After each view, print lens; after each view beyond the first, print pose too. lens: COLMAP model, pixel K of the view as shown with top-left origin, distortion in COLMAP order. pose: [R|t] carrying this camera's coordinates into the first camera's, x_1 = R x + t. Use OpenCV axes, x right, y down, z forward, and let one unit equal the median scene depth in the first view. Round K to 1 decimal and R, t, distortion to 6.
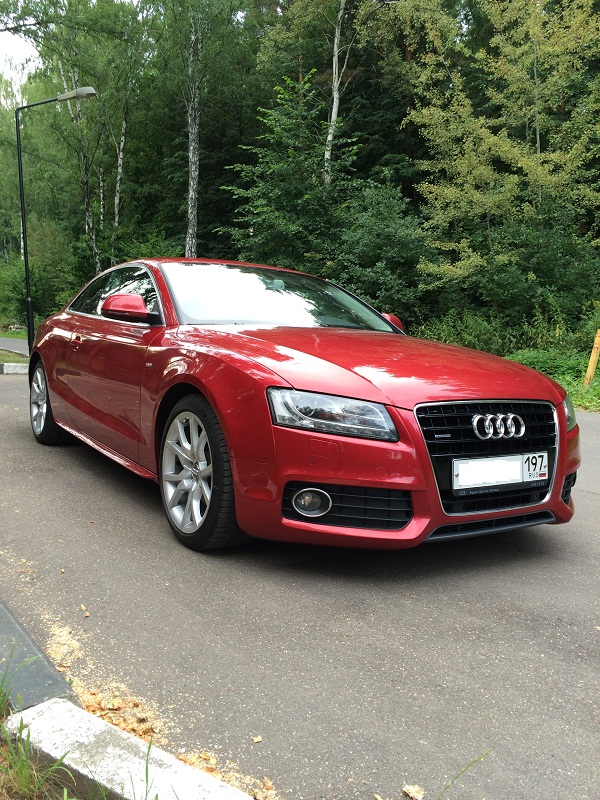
lens RADIAL K [[684.3, 0, 300.0], [0, 684.3, 400.0], [0, 0, 1]] dist [0.077557, -0.113120]
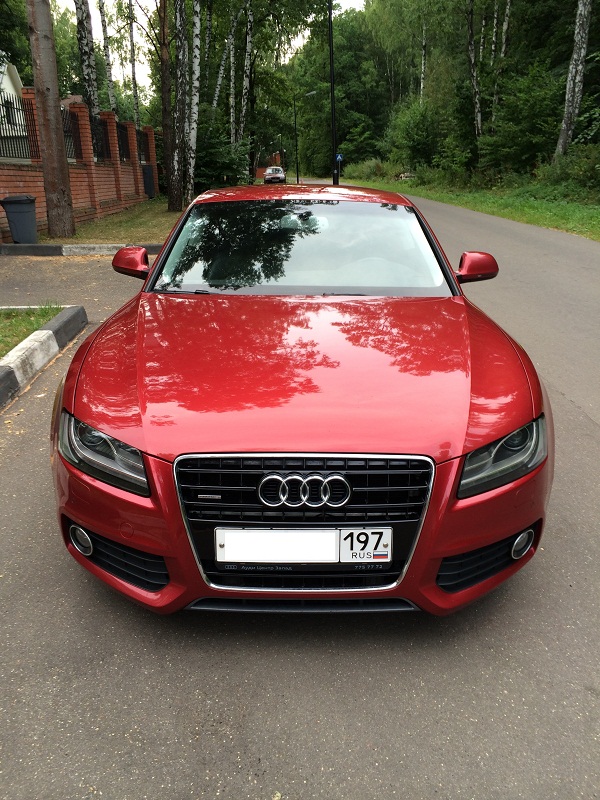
lens RADIAL K [[684.3, 0, 300.0], [0, 684.3, 400.0], [0, 0, 1]] dist [0.077557, -0.113120]
pose [[0.841115, 0.135725, -0.523550, 0.663369], [-0.015908, 0.973791, 0.226888, -0.229919], [0.540623, -0.182511, 0.821229, 0.383246]]
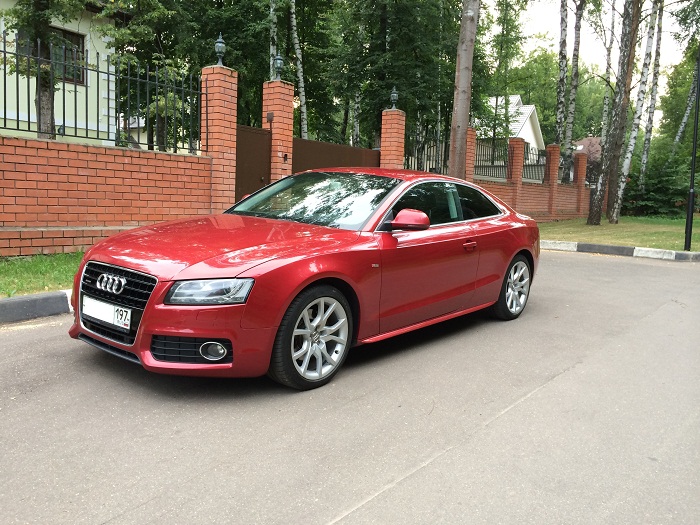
lens RADIAL K [[598.7, 0, 350.0], [0, 598.7, 262.5], [0, 0, 1]] dist [0.077557, -0.113120]
pose [[0.296940, 0.097193, -0.949937, 1.686192], [-0.119714, 0.990747, 0.063948, -0.154288], [0.947362, 0.094732, 0.305828, 1.073190]]
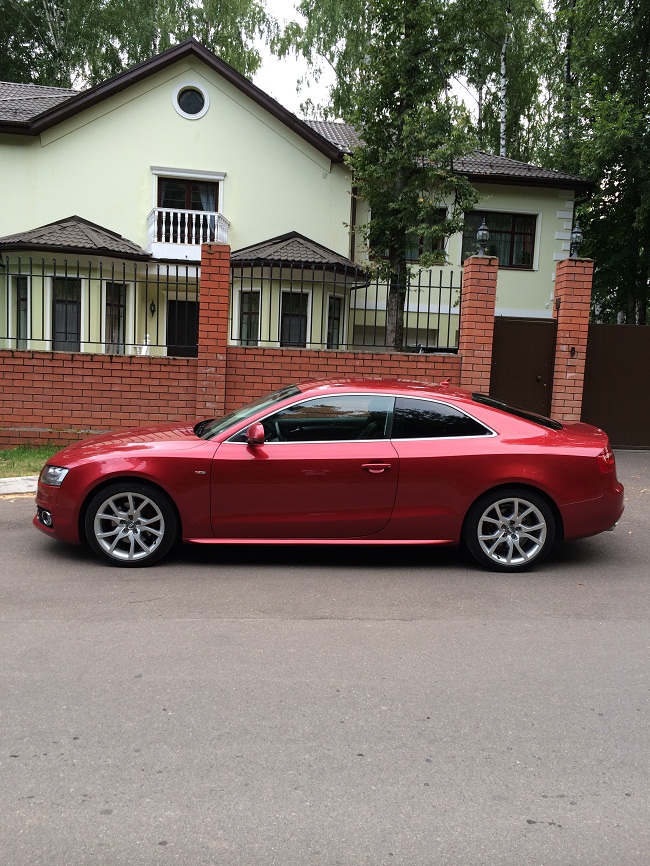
lens RADIAL K [[737.6, 0, 325.0], [0, 737.6, 433.0], [0, 0, 1]] dist [0.079532, -0.100599]
pose [[-0.522369, 0.045486, -0.851506, 1.828694], [-0.125668, 0.983566, 0.129633, -0.469948], [0.843409, 0.174723, -0.508069, 2.874420]]
